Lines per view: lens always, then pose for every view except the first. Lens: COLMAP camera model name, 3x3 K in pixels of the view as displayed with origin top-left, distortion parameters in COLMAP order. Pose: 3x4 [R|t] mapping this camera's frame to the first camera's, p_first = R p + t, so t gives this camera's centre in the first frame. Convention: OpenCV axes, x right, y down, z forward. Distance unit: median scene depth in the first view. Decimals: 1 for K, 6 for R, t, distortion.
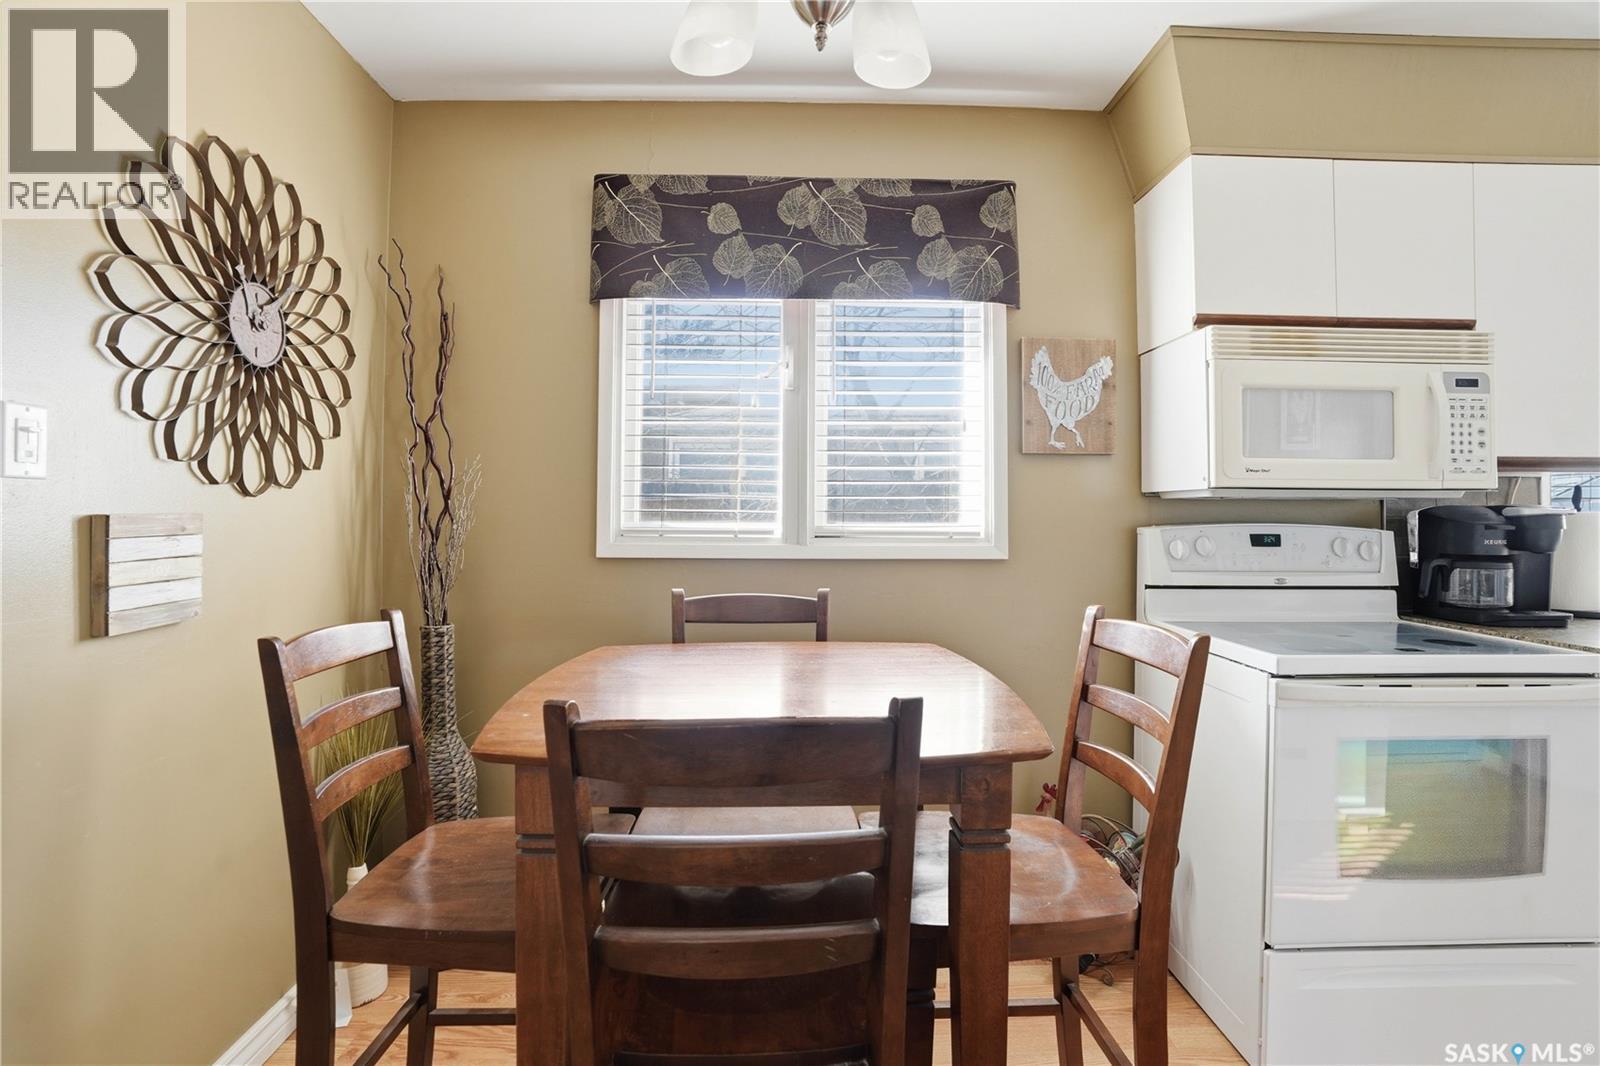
lens RADIAL K [[772.3, 0, 801.2], [0, 772.3, 494.5], [0, 0, 1]] dist [-0.014622, 0.000786]
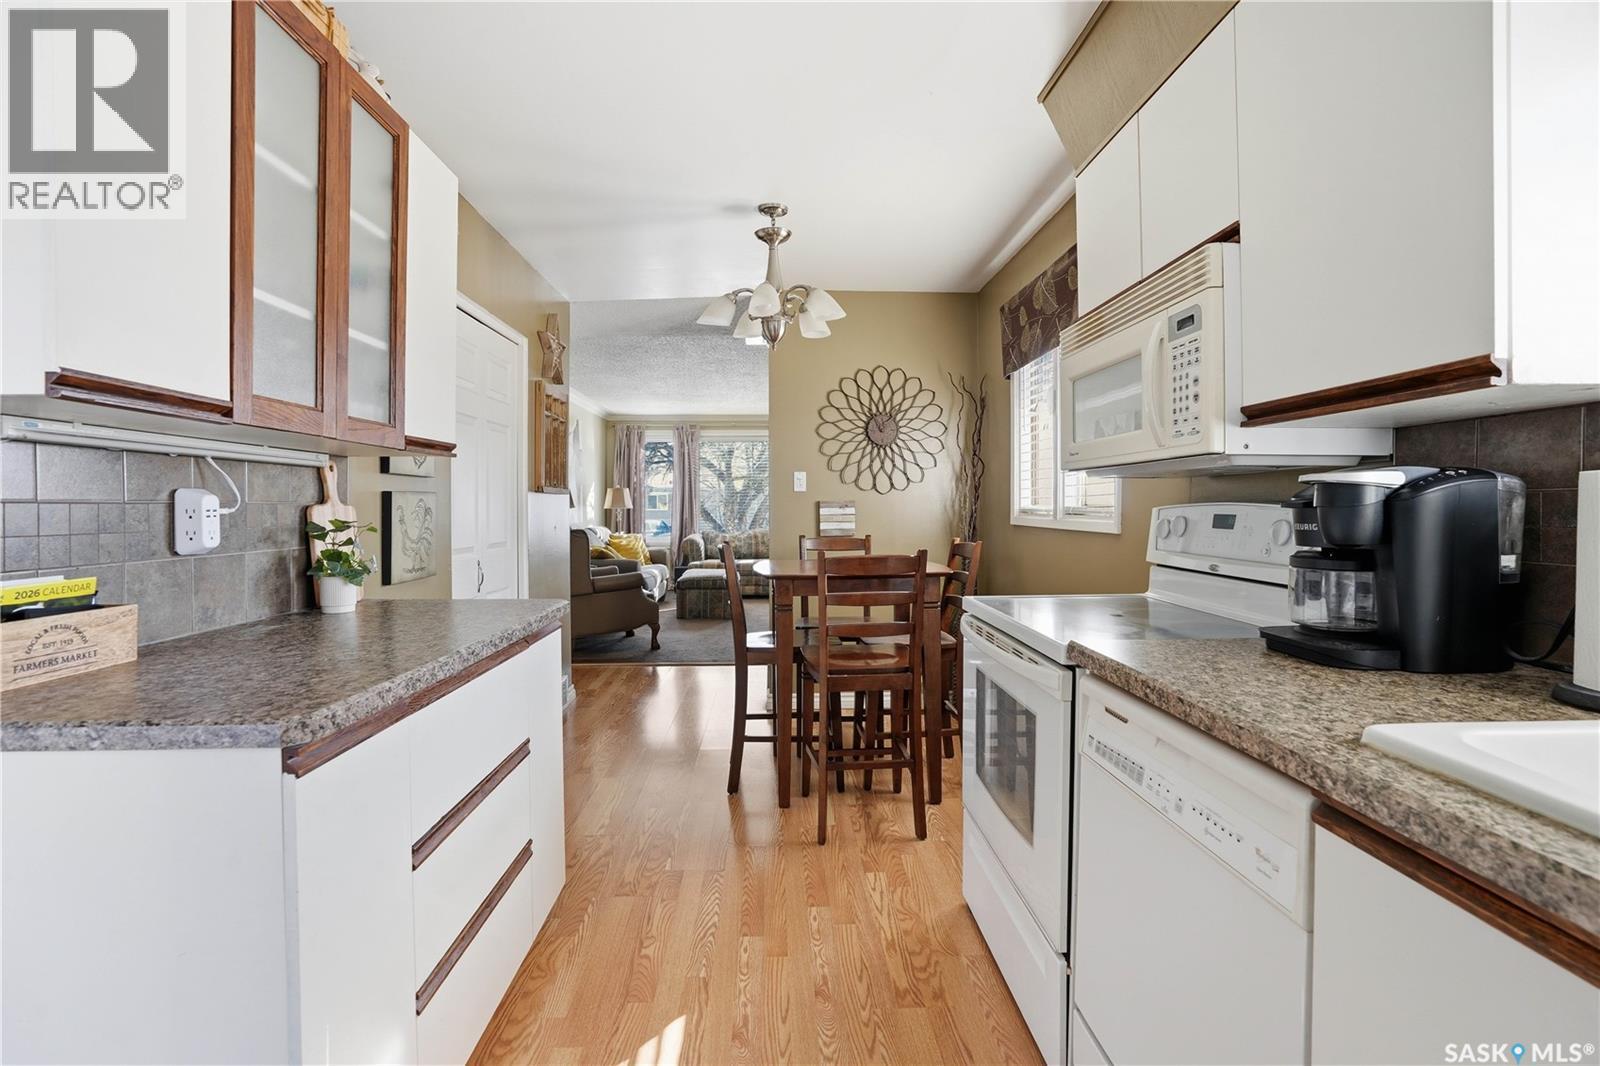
lens RADIAL K [[772.3, 0, 803.6], [0, 772.3, 505.6], [0, 0, 1]] dist [-0.014622, 0.000786]
pose [[0.003342, -0.002989, -0.999990, 1.557746], [0.023966, 0.999709, -0.002908, 0.034730], [0.999707, -0.023956, 0.003413, 0.554765]]
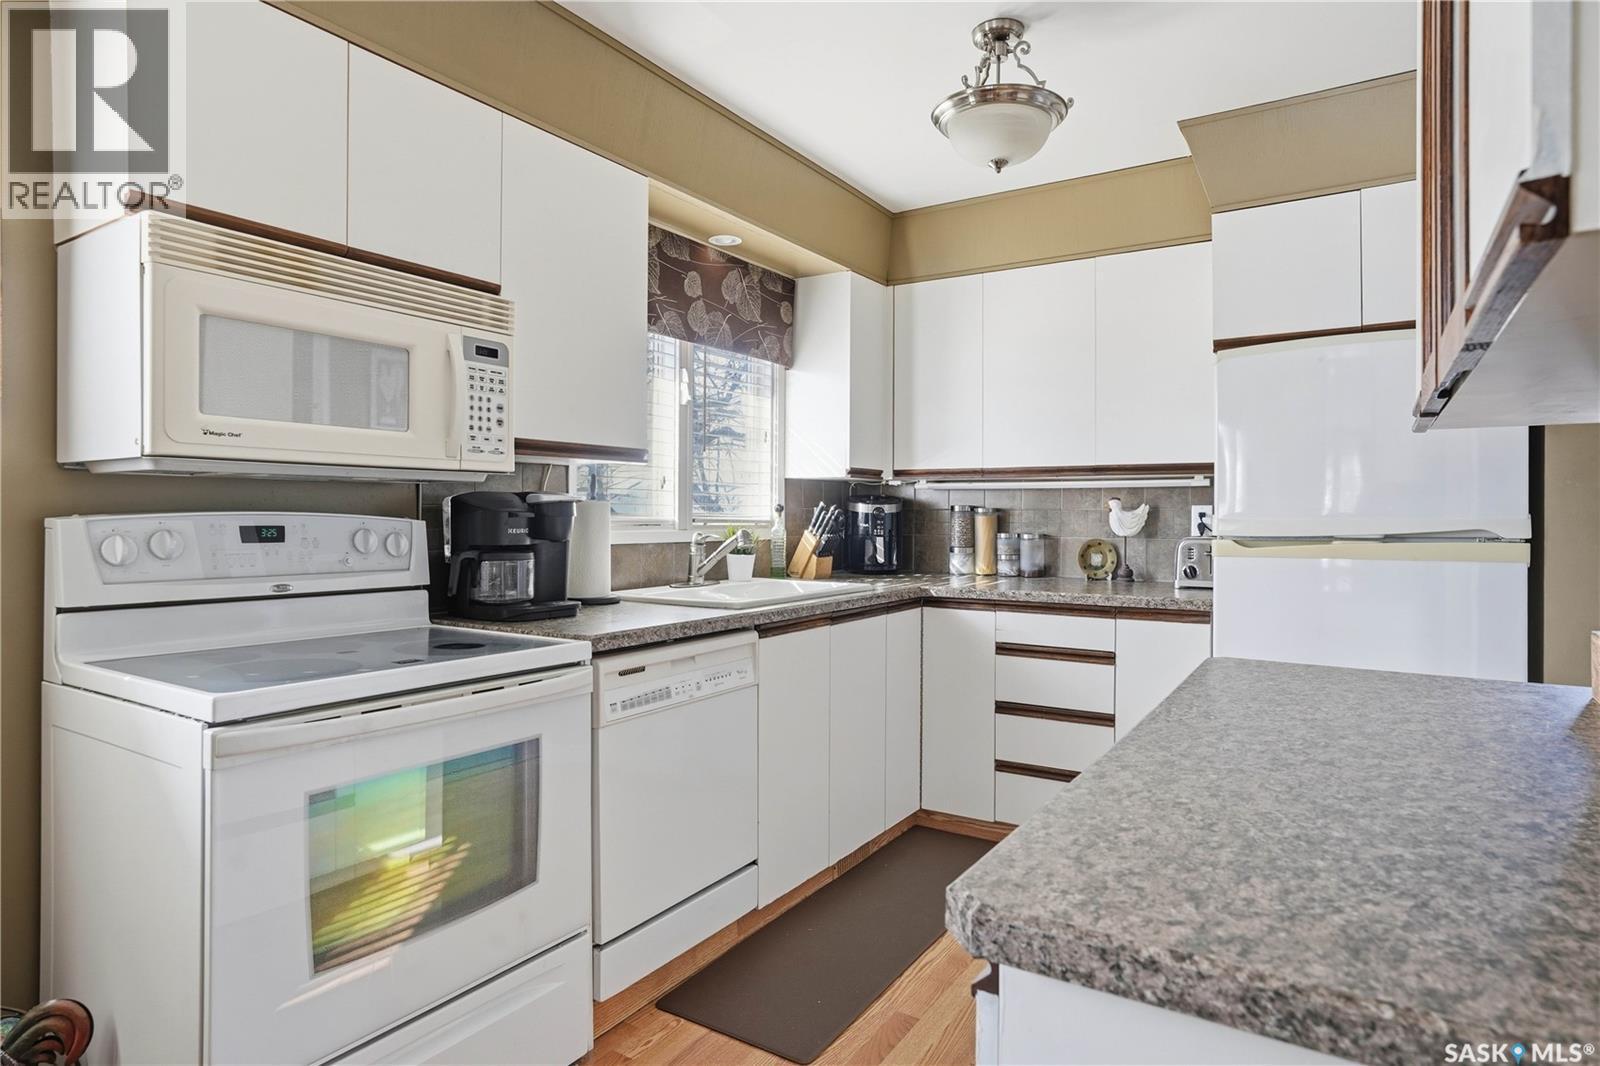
lens RADIAL K [[933.7, 0, 787.4], [0, 933.7, 506.9], [0, 0, 1]] dist [-0.002702, 0.000828]
pose [[0.592848, 0.002761, 0.805309, 0.189372], [-0.016946, 0.999815, 0.009047, 0.017371], [-0.805136, -0.019010, 0.592786, 0.064512]]
